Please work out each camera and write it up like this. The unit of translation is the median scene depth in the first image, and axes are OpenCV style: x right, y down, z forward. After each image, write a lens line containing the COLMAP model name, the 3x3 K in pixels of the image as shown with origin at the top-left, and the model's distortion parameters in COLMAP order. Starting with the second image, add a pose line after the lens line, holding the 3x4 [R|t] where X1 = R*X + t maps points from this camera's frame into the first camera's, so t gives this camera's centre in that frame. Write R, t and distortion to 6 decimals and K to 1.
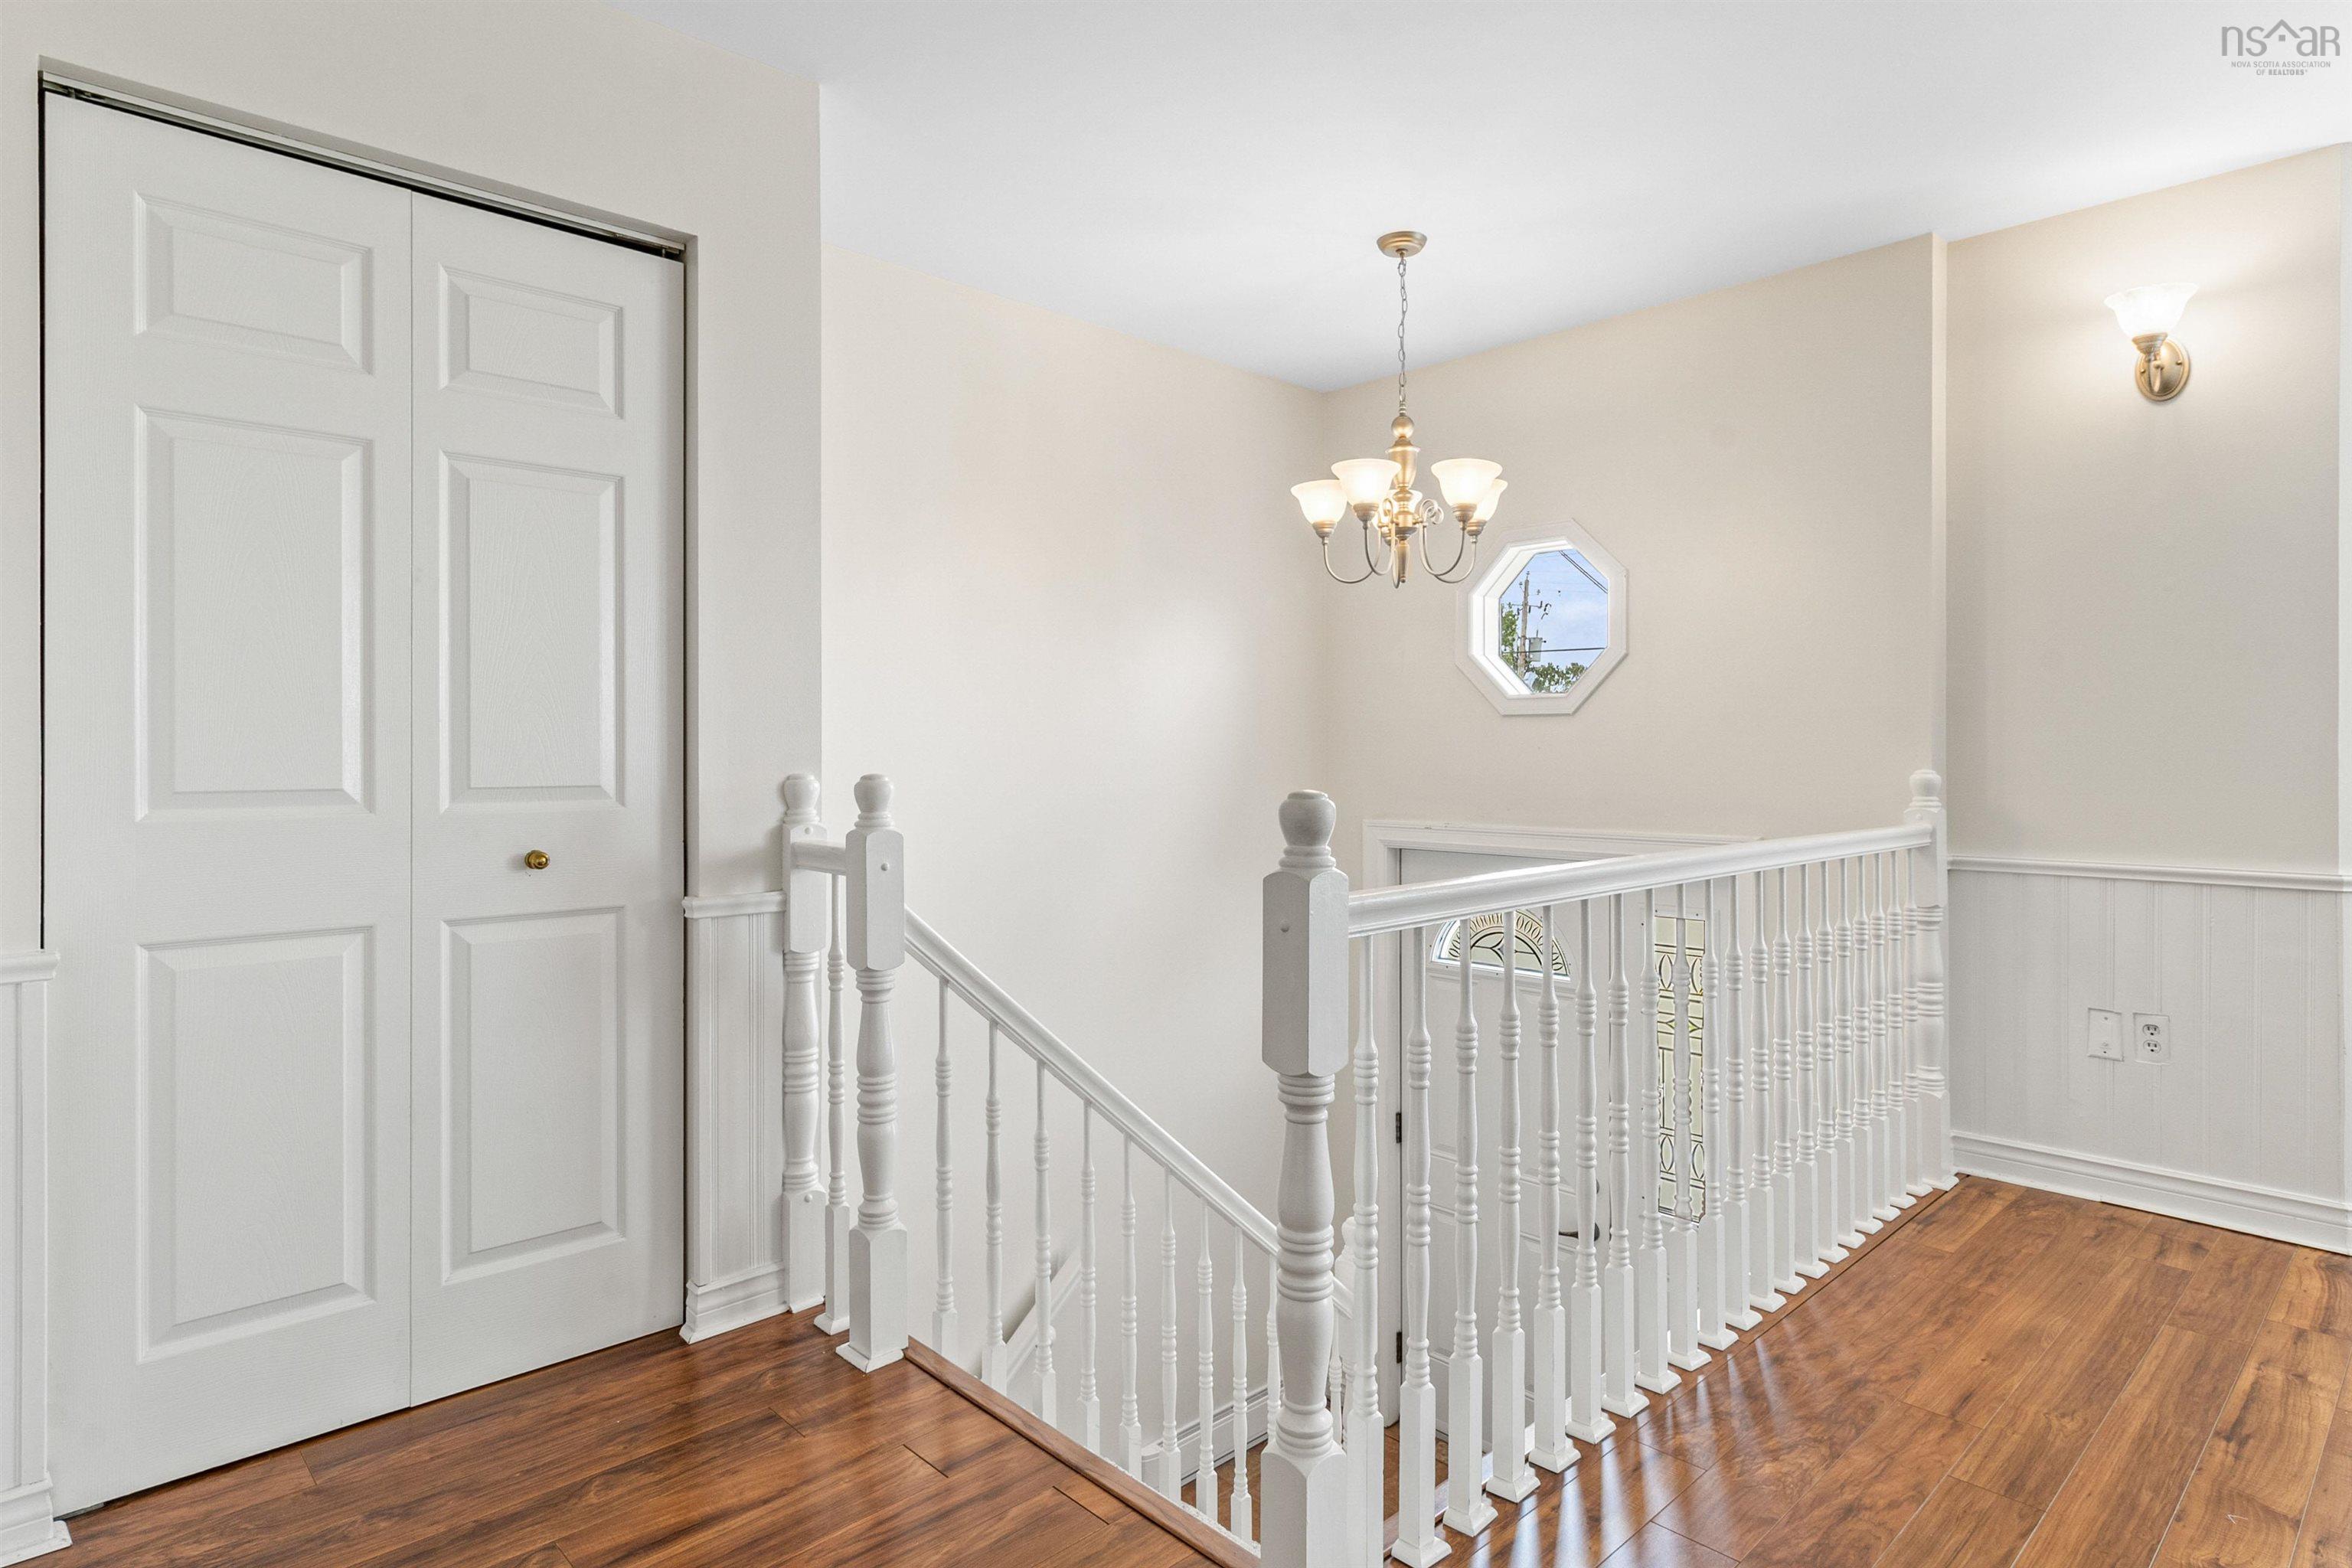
lens RADIAL K [[1270.2, 0, 1175.9], [0, 1270.2, 748.6], [0, 0, 1]] dist [0.000923, 0.000674]
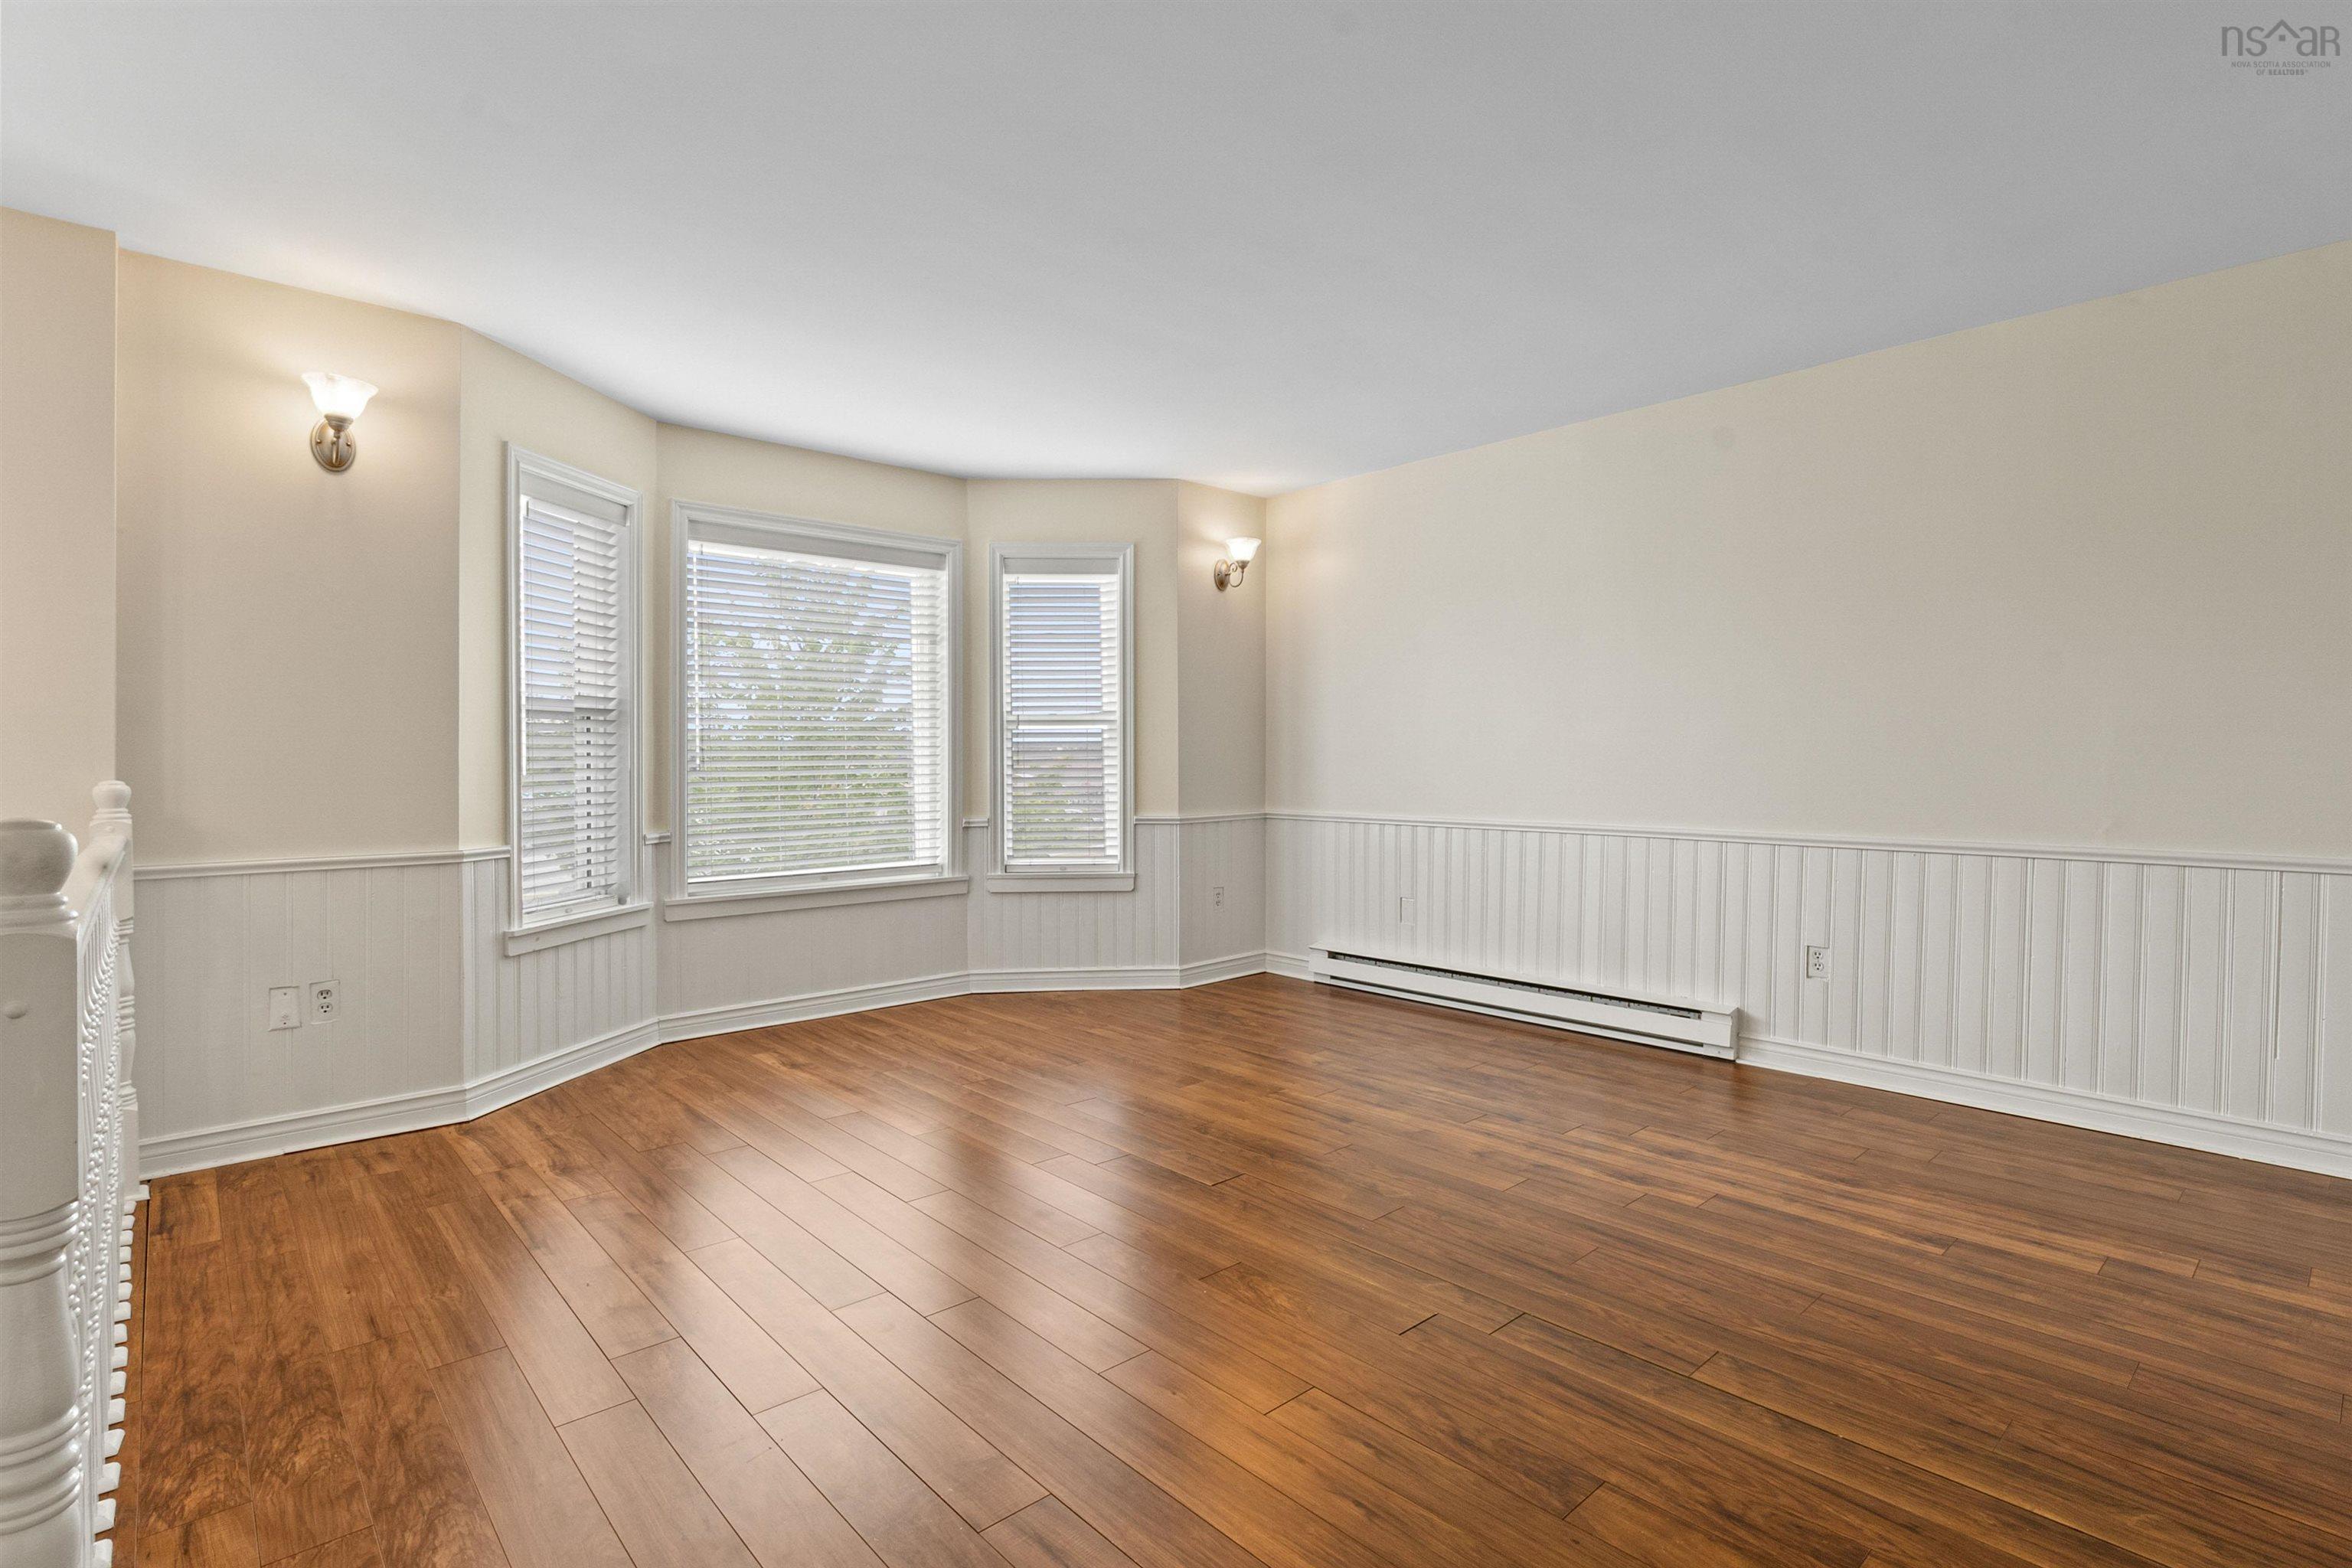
lens RADIAL K [[1121.2, 0, 1178.6], [0, 1121.2, 763.0], [0, 0, 1]] dist [-0.003378, -0.001014]
pose [[0.024592, -0.003049, 0.999693, -0.256924], [-0.001194, 0.999995, 0.003079, -0.000728], [-0.999697, -0.001269, 0.024588, 0.165741]]
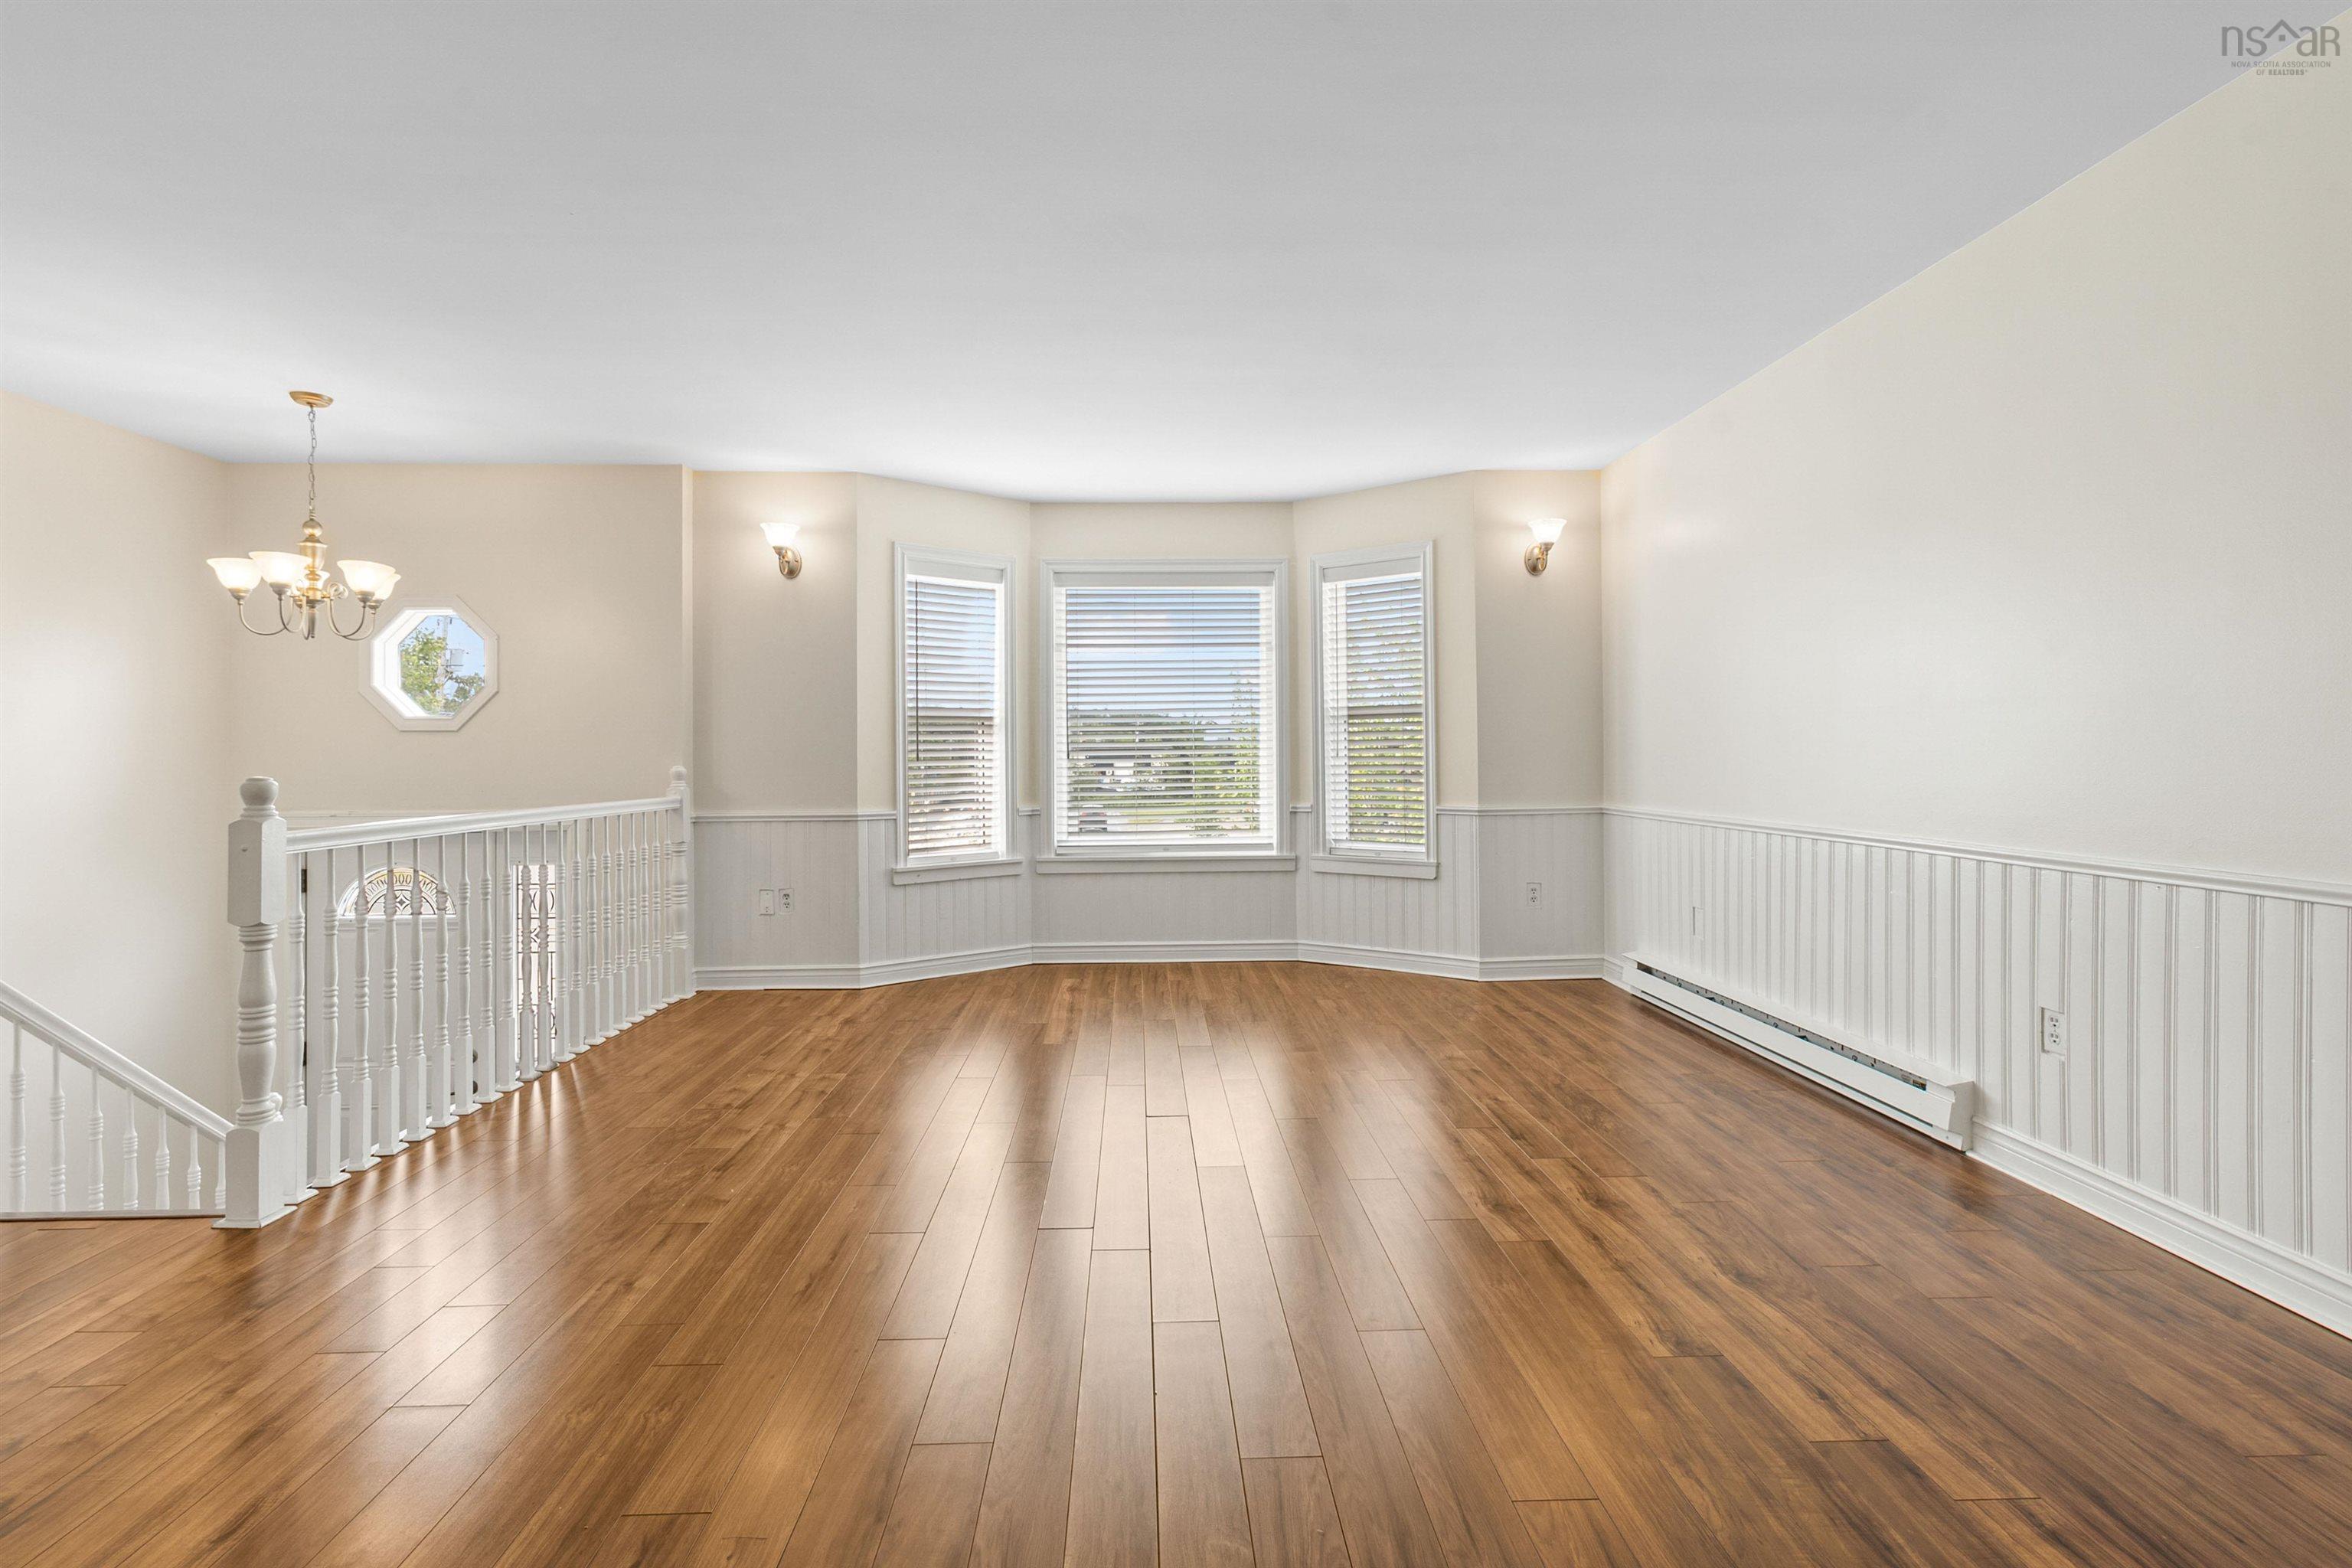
lens RADIAL K [[1108.1, 0, 1166.9], [0, 1108.1, 746.2], [0, 0, 1]] dist [0.004750, 0.000532]
pose [[0.665610, 0.002059, 0.746297, -0.118116], [0.003825, 0.999974, -0.006171, 0.001245], [-0.746290, 0.006963, 0.665584, -0.565250]]
